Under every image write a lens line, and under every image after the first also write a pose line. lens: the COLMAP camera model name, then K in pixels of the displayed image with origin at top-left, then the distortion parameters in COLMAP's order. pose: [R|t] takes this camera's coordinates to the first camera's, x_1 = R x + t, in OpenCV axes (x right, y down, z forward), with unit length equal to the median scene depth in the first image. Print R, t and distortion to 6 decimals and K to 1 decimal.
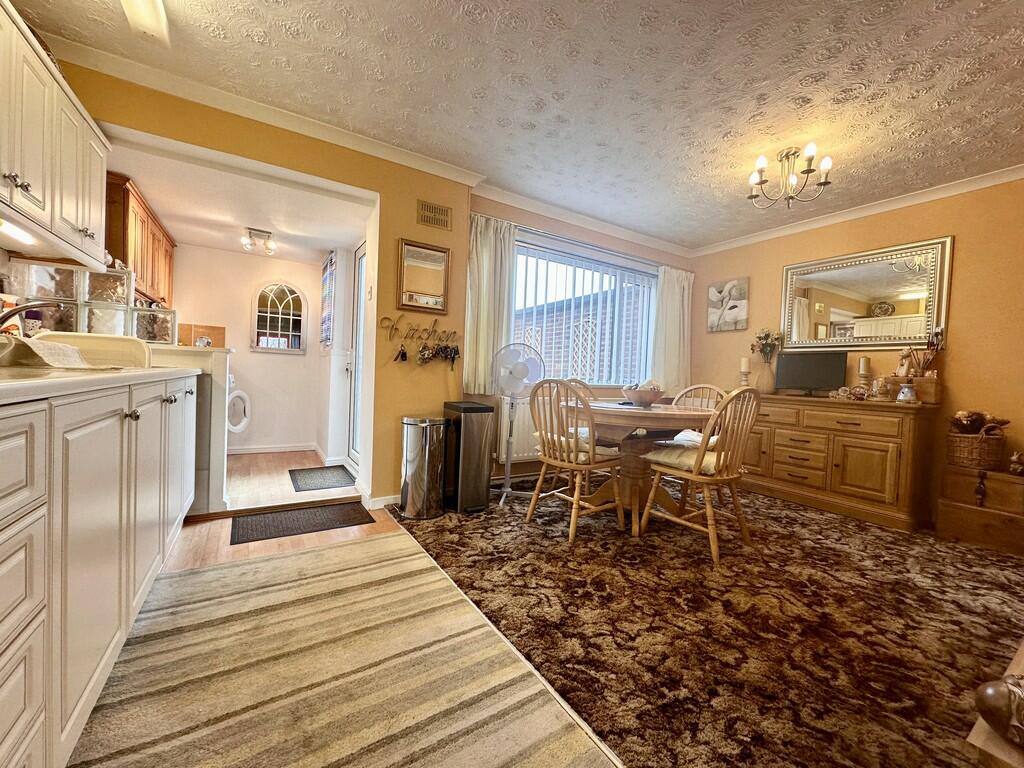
lens RADIAL K [[411.3, 0, 514.9], [0, 411.3, 383.4], [0, 0, 1]] dist [-0.003058, -0.000107]
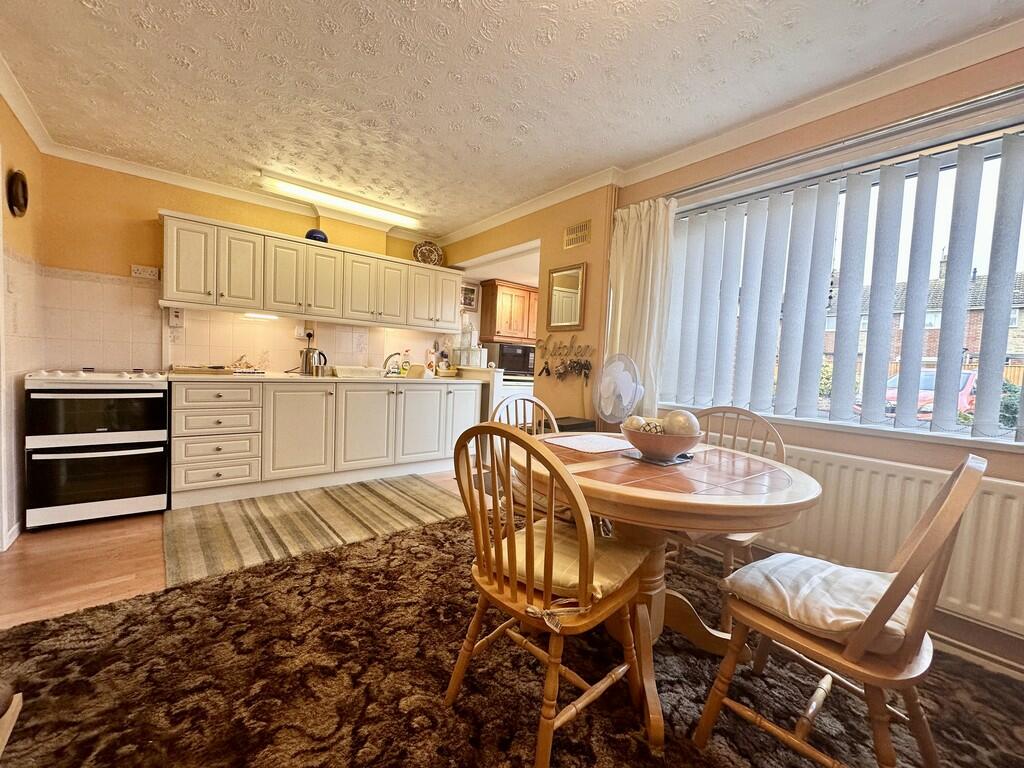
lens RADIAL K [[411.3, 0, 511.1], [0, 411.3, 387.9], [0, 0, 1]] dist [-0.003058, -0.000107]
pose [[0.120524, 0.022877, -0.992447, 1.298432], [-0.063065, 0.997891, 0.015344, -0.051344], [0.990705, 0.060739, 0.121712, 1.180437]]
